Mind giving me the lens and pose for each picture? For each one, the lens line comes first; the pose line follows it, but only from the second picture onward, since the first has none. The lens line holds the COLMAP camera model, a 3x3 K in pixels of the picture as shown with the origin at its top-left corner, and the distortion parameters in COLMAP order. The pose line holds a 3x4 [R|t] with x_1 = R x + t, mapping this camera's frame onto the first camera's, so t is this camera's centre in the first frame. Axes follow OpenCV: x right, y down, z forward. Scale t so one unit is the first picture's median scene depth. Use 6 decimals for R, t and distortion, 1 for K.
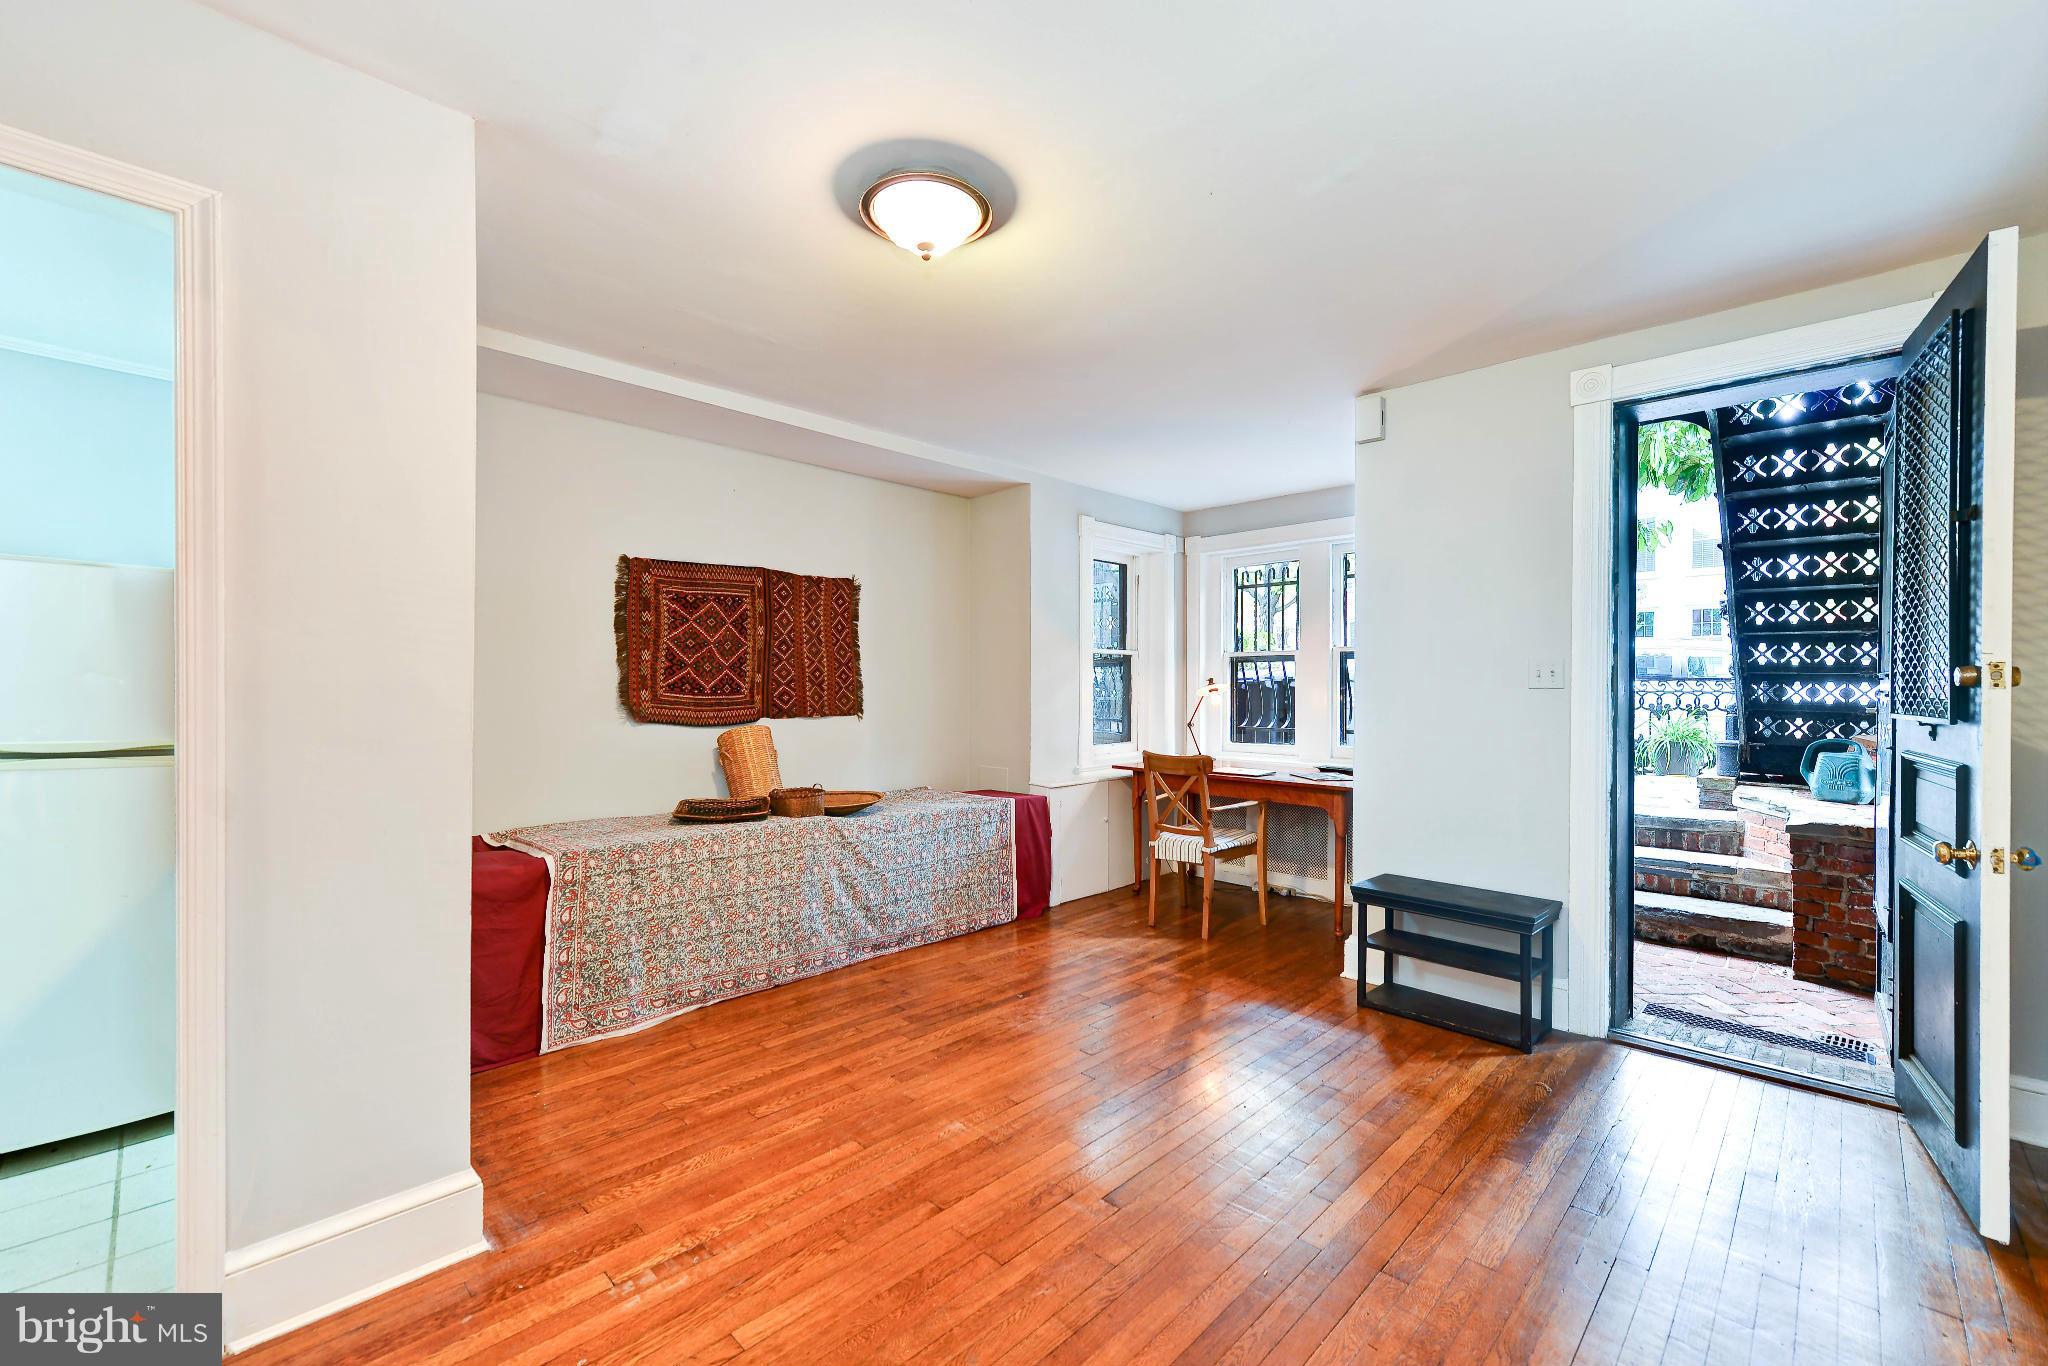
lens RADIAL K [[832.6, 0, 1020.3], [0, 832.6, 696.7], [0, 0, 1]] dist [0.001220, 0.000241]
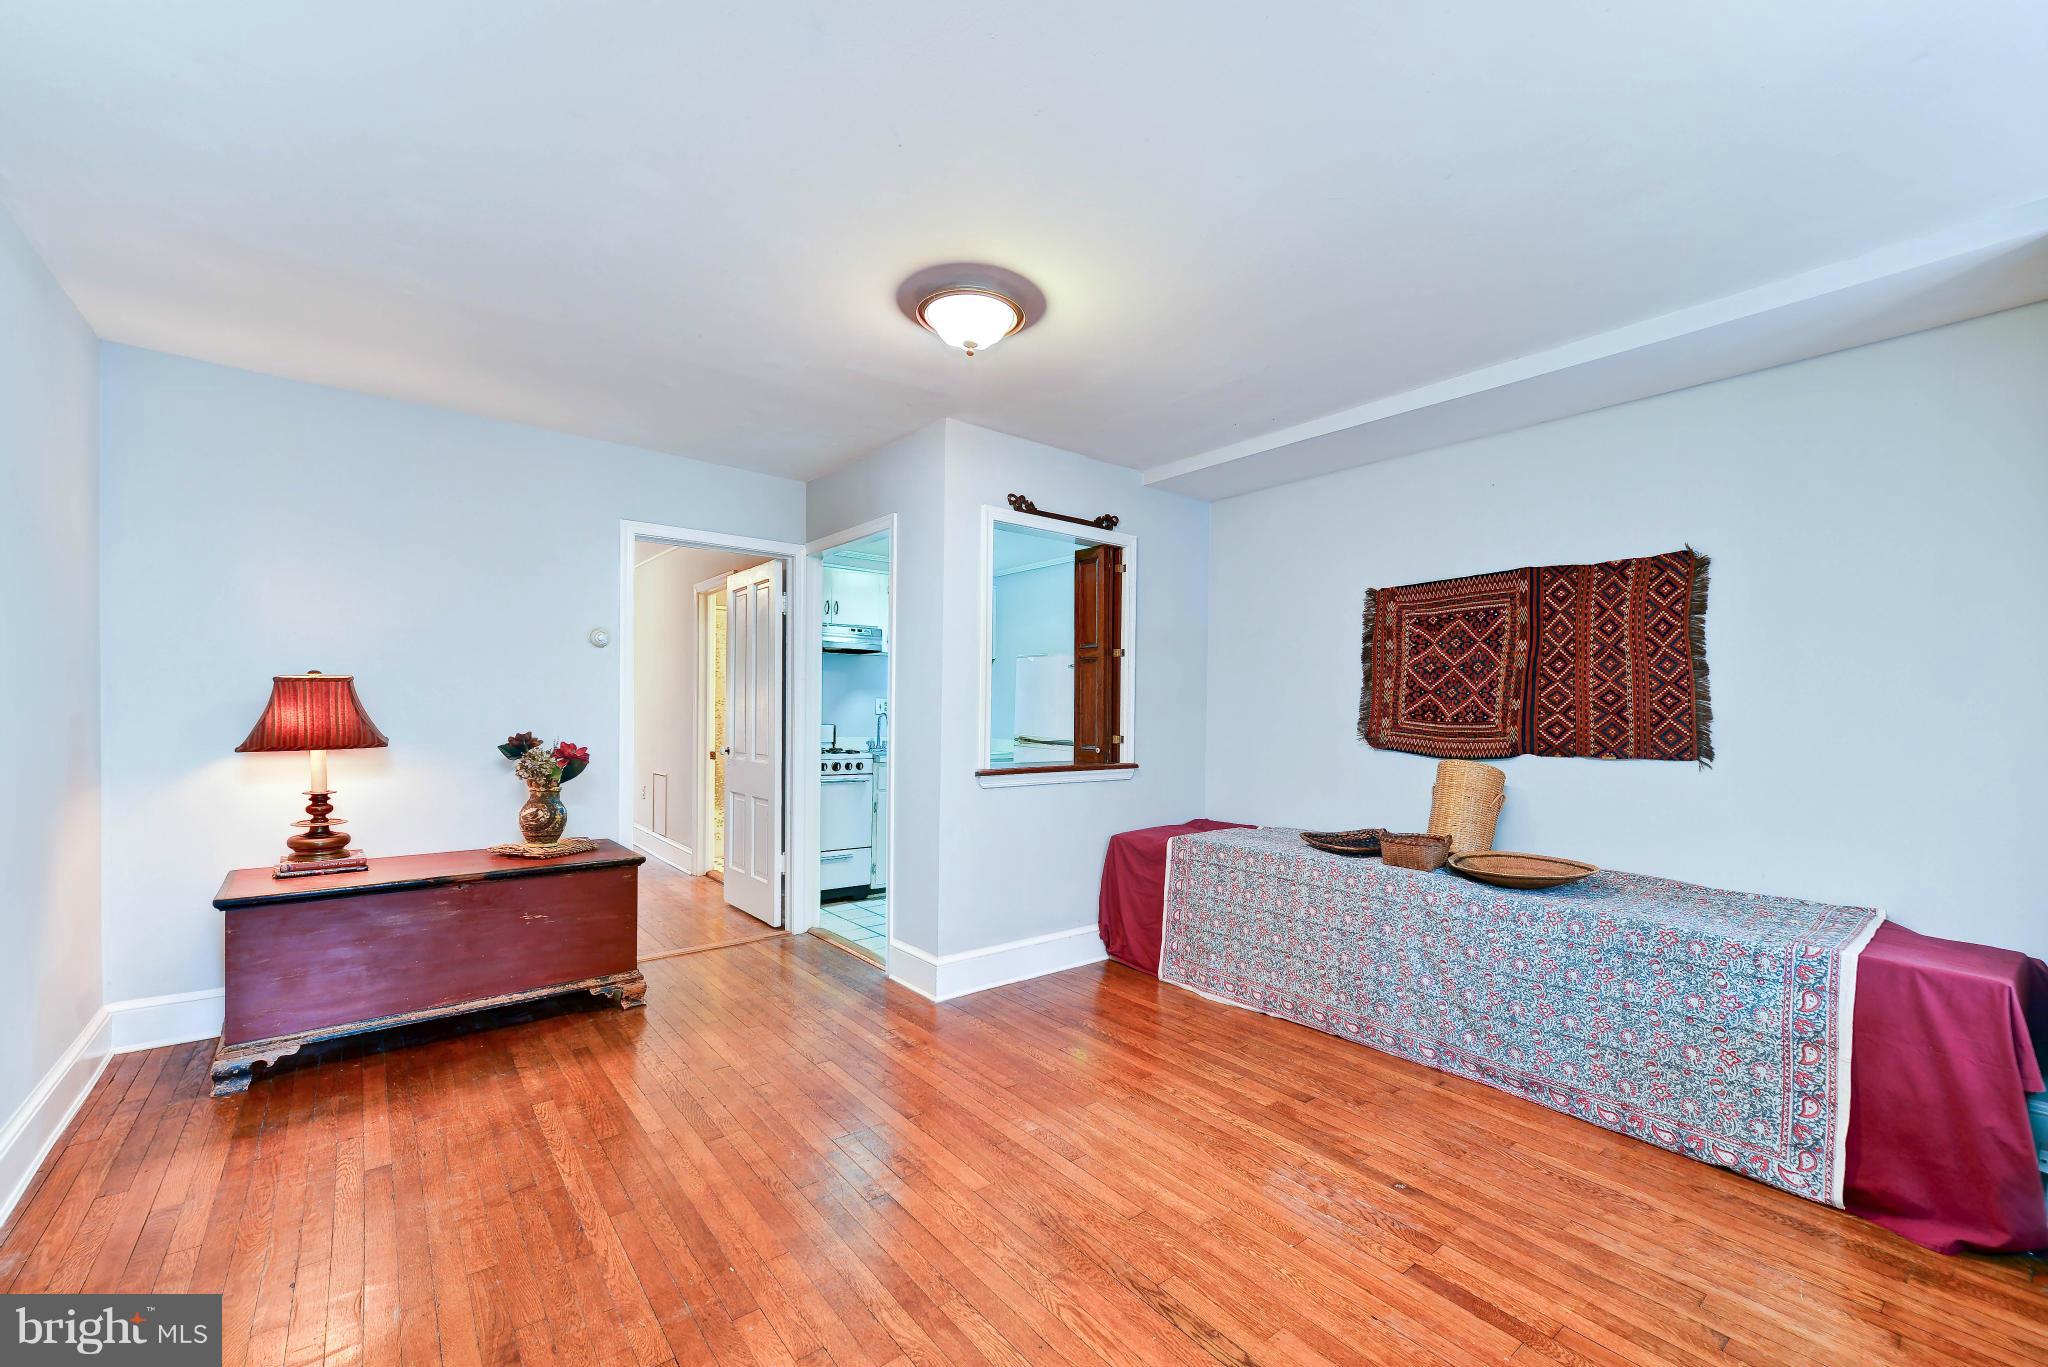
lens RADIAL K [[832.6, 0, 1020.3], [0, 832.6, 697.2], [0, 0, 1]] dist [0.001220, 0.000241]
pose [[-0.117735, -0.017215, -0.992896, 0.590364], [-0.018842, 0.999708, -0.015099, -0.008694], [0.992866, 0.016930, -0.118025, 0.656239]]
